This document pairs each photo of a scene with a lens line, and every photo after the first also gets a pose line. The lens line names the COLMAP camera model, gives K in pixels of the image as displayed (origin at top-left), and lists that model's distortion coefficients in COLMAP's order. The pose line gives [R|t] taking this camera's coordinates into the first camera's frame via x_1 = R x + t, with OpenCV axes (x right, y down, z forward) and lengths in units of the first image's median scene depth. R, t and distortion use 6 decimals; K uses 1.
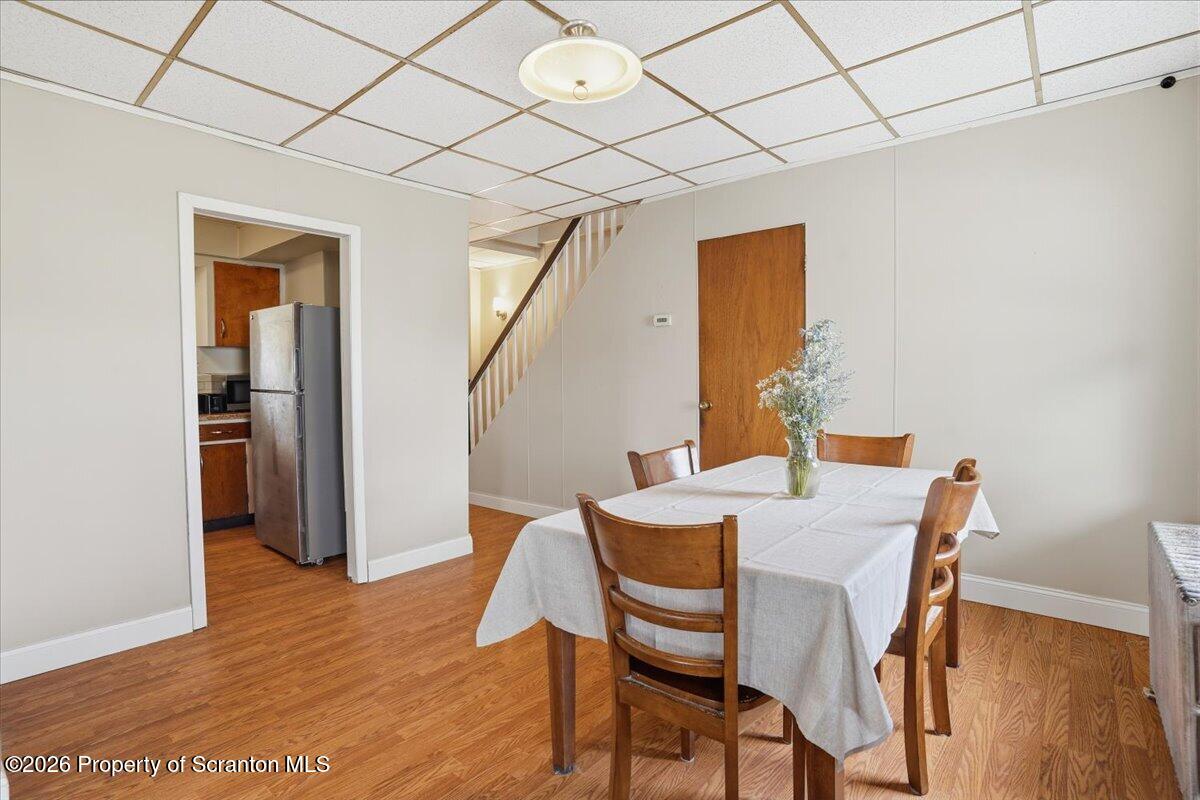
lens RADIAL K [[586.8, 0, 602.9], [0, 586.8, 391.6], [0, 0, 1]] dist [-0.044704, 0.018965]
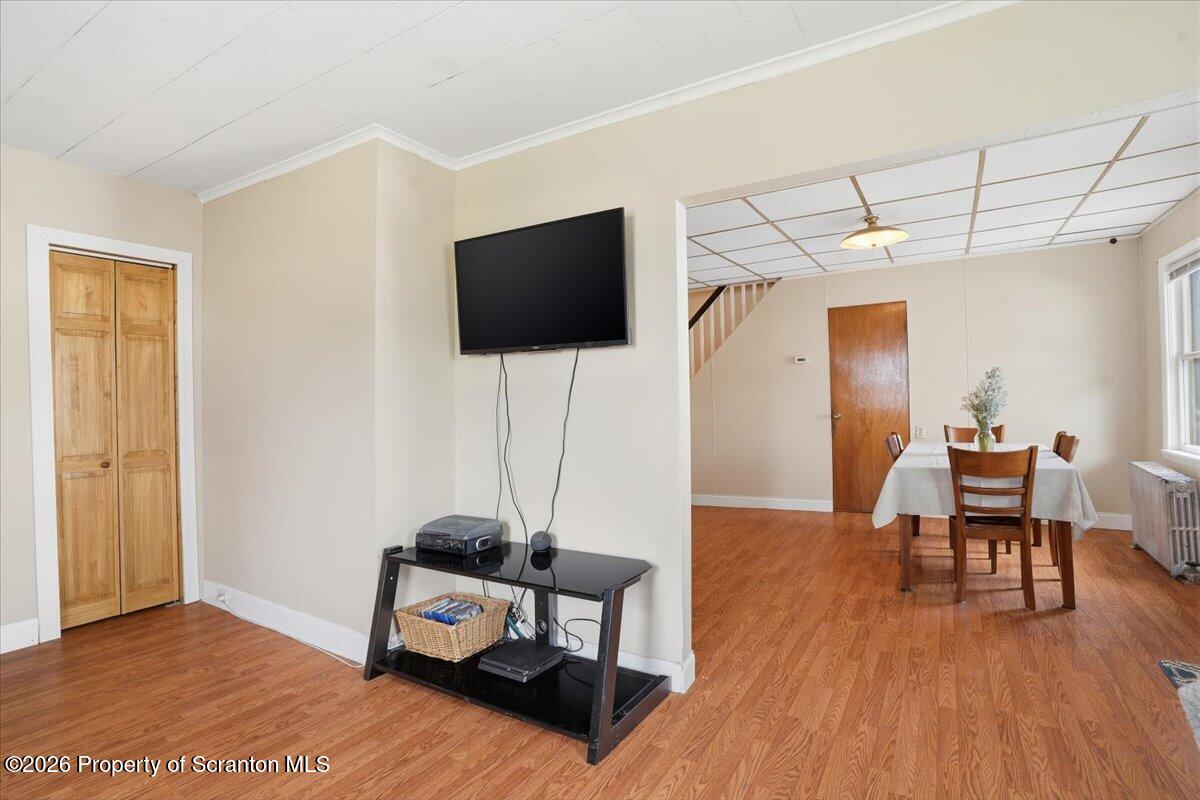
lens RADIAL K [[586.8, 0, 601.2], [0, 586.8, 391.9], [0, 0, 1]] dist [-0.044704, 0.018965]
pose [[0.985901, -0.016420, 0.166524, -0.920048], [0.024236, 0.998692, -0.045012, 0.019703], [-0.165567, 0.048413, 0.985010, -0.527903]]
